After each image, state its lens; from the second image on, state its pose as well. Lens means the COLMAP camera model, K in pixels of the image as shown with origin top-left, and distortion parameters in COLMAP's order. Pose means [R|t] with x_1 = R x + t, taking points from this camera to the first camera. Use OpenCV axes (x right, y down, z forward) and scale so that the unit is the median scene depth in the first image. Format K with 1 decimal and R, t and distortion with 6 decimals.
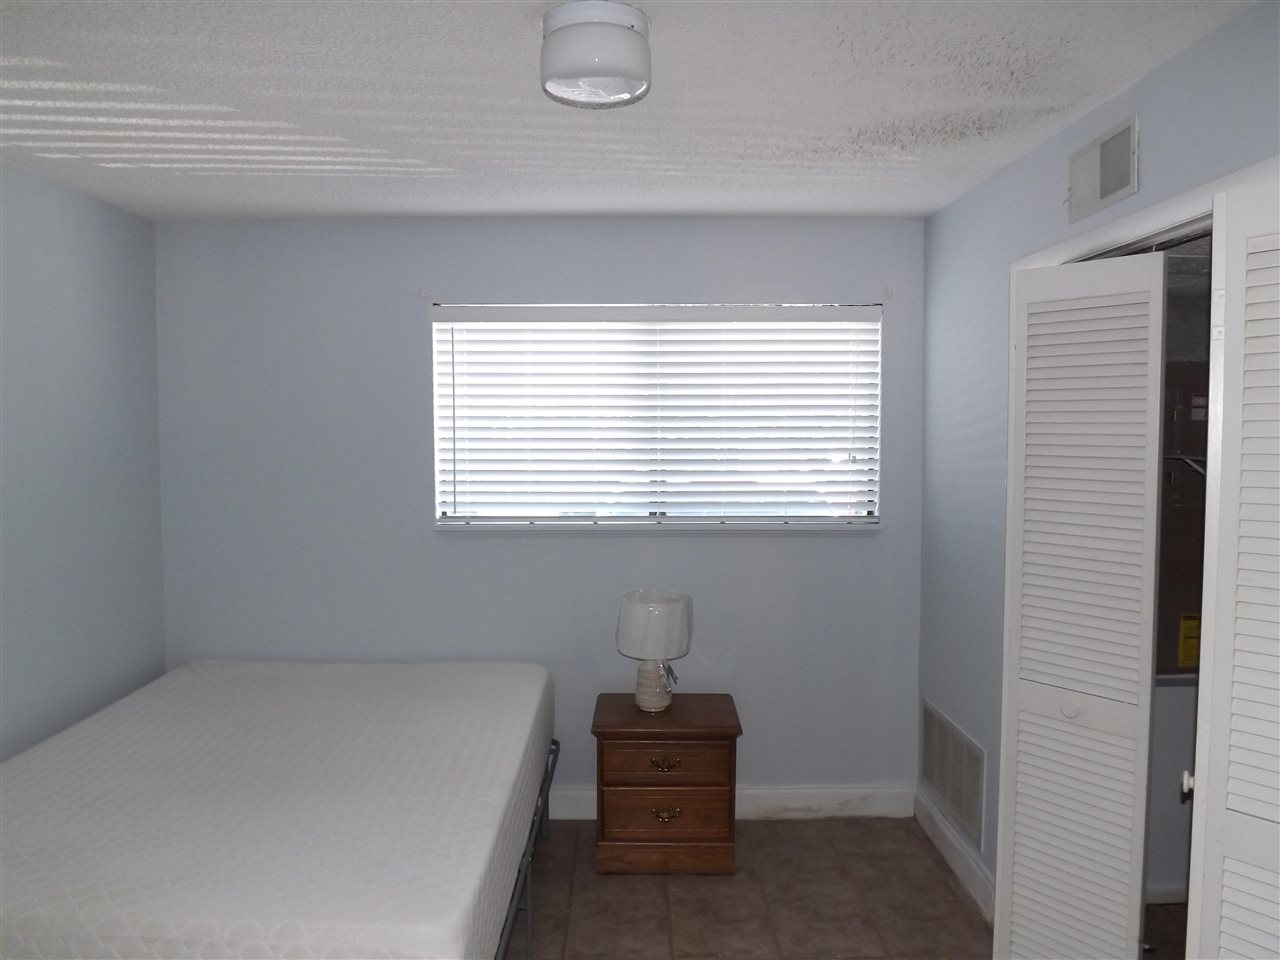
lens RADIAL K [[953.6, 0, 639.6], [0, 953.6, 484.2], [0, 0, 1]] dist [-0.032387, 0.008783]
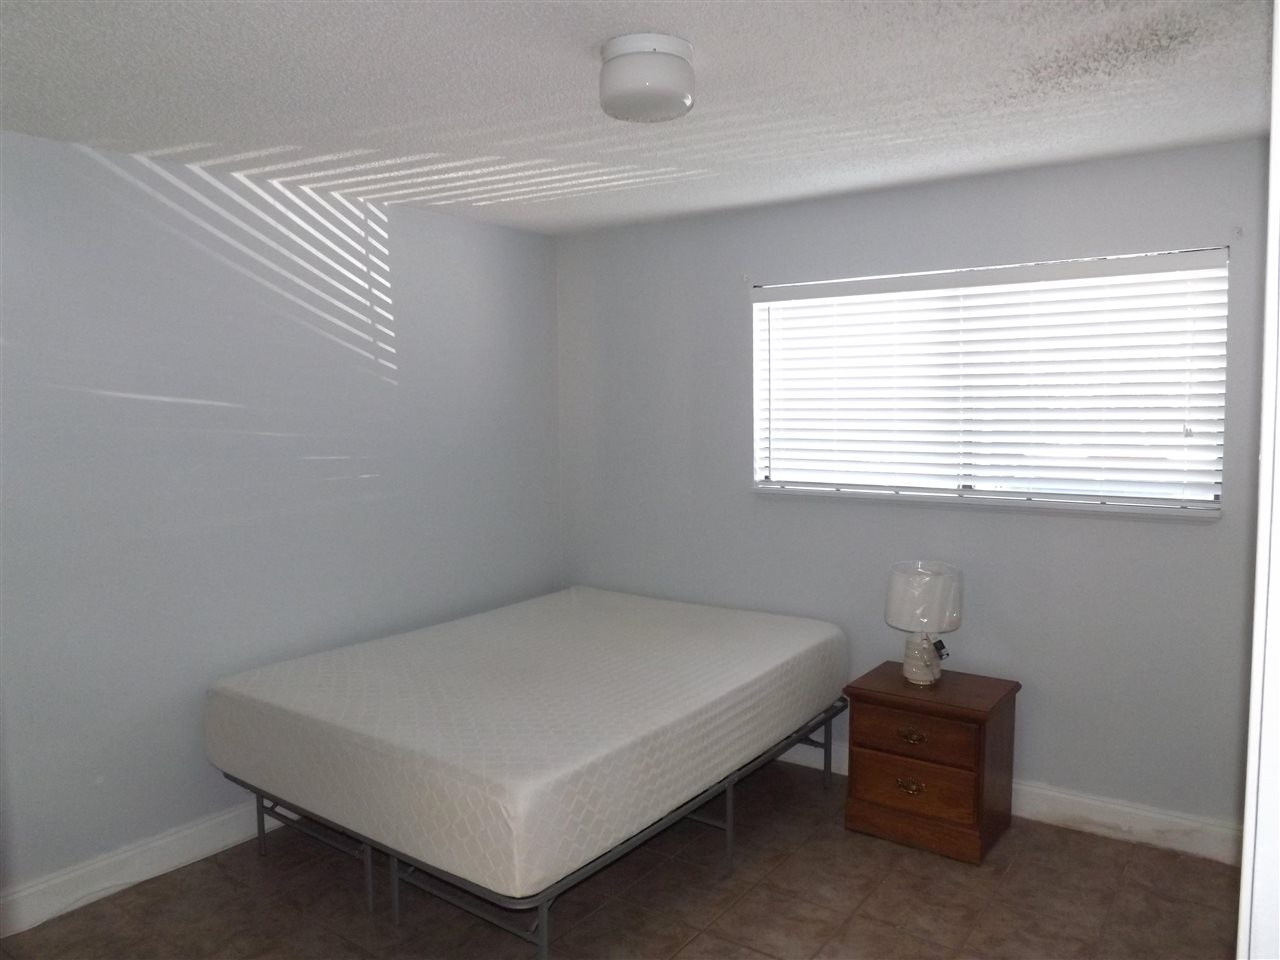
lens RADIAL K [[953.6, 0, 636.9], [0, 953.6, 475.2], [0, 0, 1]] dist [-0.032387, 0.008783]
pose [[0.804415, 0.039663, -0.592742, 0.335572], [-0.027915, 0.999190, 0.028977, 0.001145], [0.593412, -0.006763, 0.804871, 0.030551]]
